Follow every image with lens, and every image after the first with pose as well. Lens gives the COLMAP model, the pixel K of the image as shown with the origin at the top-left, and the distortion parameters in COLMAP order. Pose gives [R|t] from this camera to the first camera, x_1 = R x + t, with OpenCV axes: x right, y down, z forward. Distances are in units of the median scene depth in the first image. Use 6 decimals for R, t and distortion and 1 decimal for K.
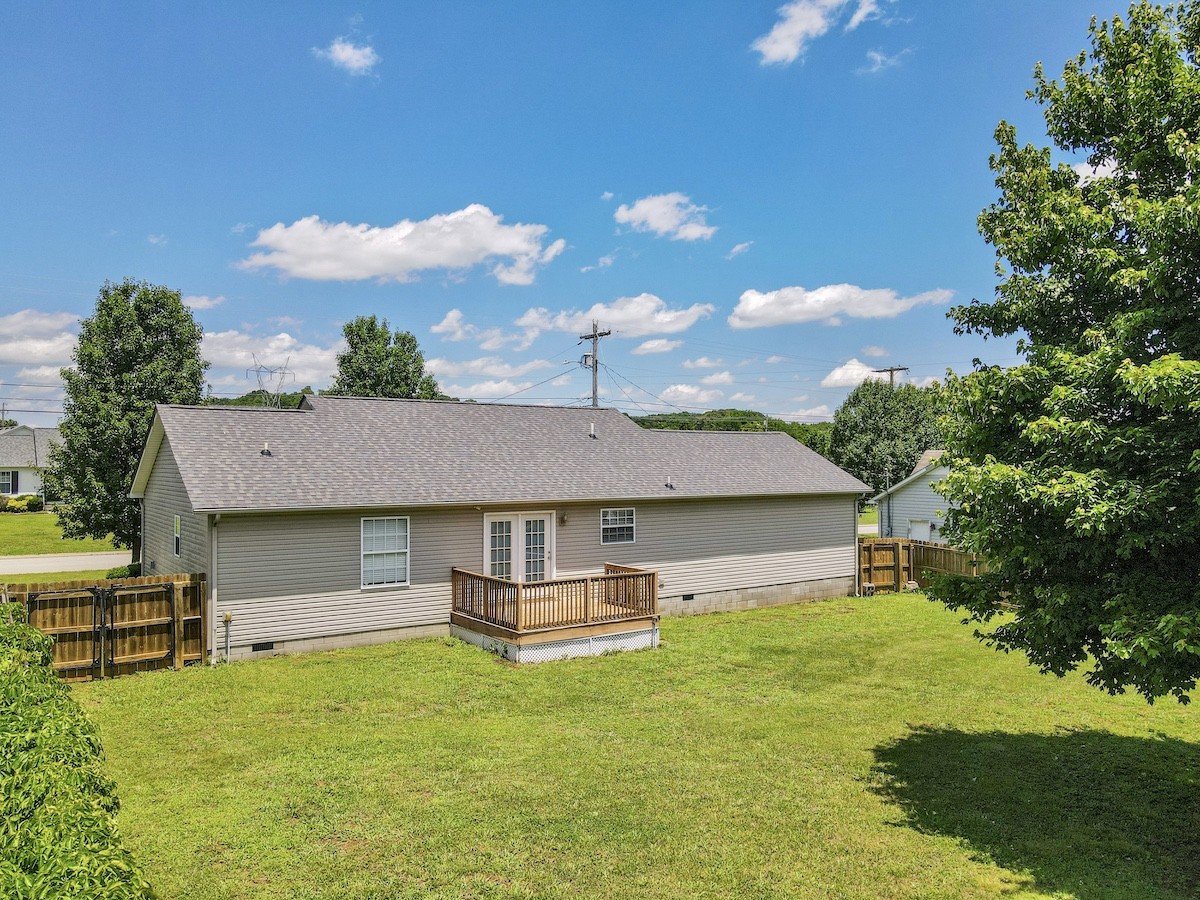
lens RADIAL K [[886.8, 0, 600.0], [0, 886.8, 450.0], [0, 0, 1]] dist [-0.003401, 0.035928]
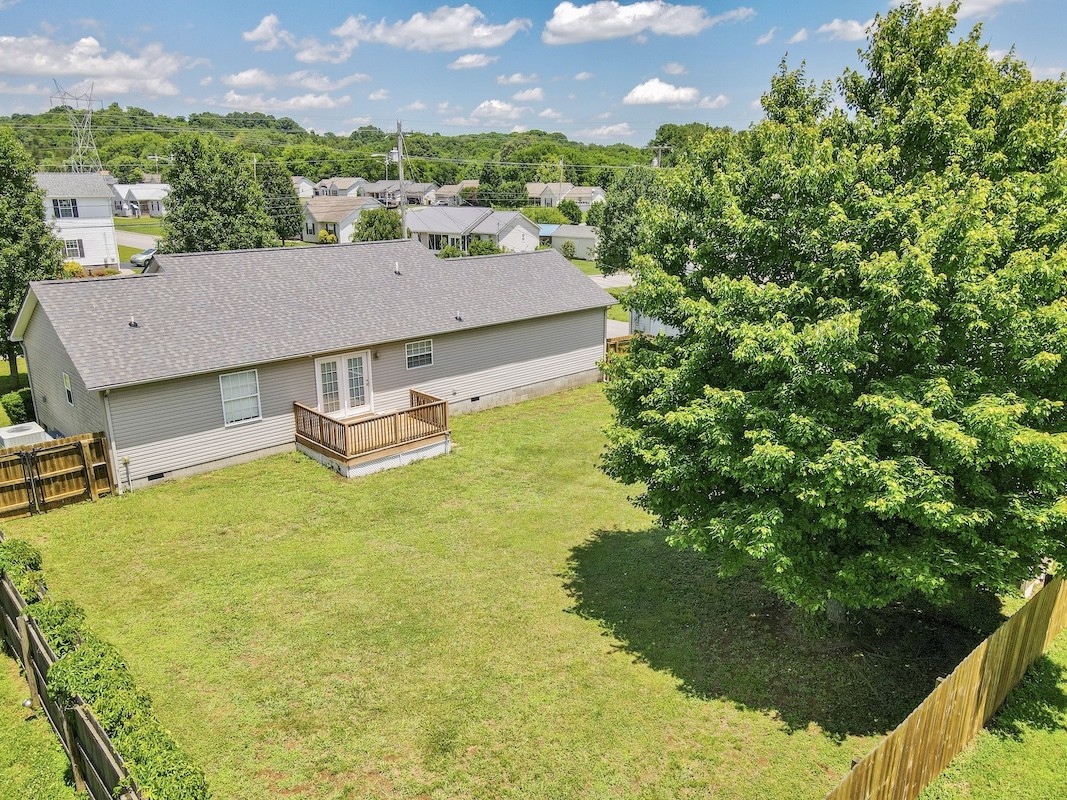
lens RADIAL K [[788.5, 0, 533.5], [0, 788.5, 400.0], [0, 0, 1]] dist [-0.003401, 0.035928]
pose [[0.989815, -0.041714, 0.136110, 0.033257], [0.001192, 0.958501, 0.285085, -0.237949], [-0.142354, -0.282019, 0.948789, -0.198958]]
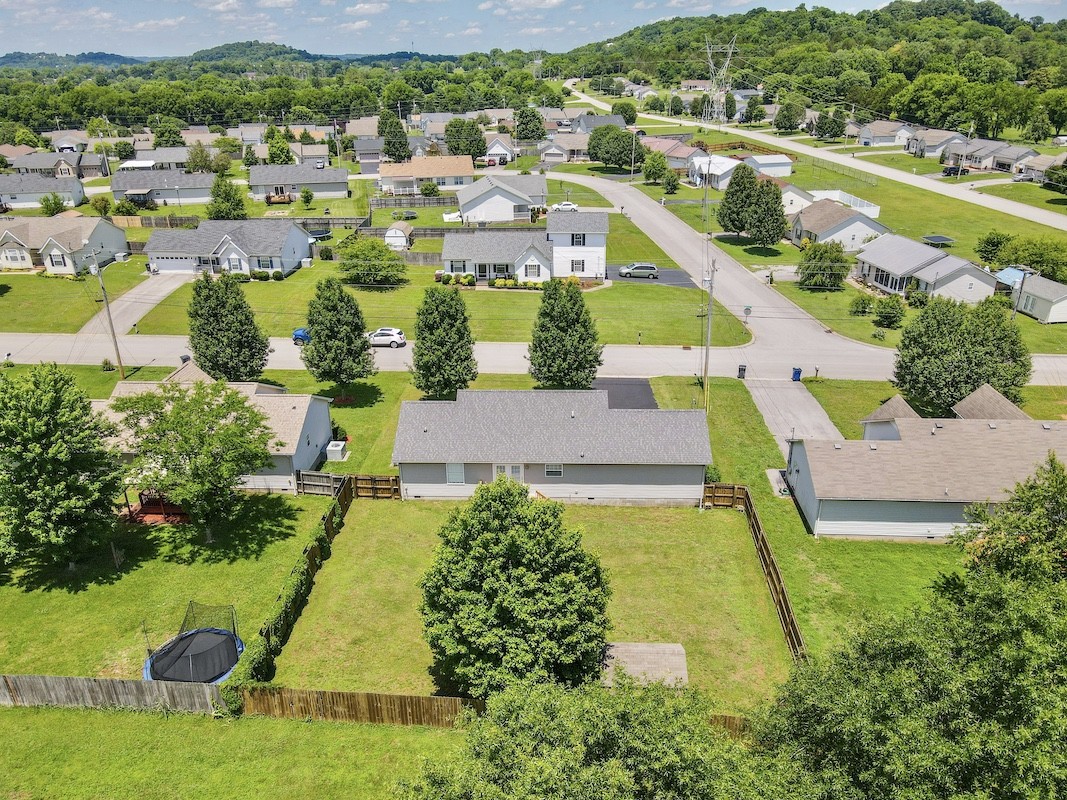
lens RADIAL K [[788.5, 0, 533.5], [0, 788.5, 400.0], [0, 0, 1]] dist [-0.003401, 0.035928]
pose [[0.800354, 0.234479, -0.551772, 1.474377], [0.014807, 0.912333, 0.409181, -1.281755], [0.599344, -0.335660, 0.726718, -0.719535]]
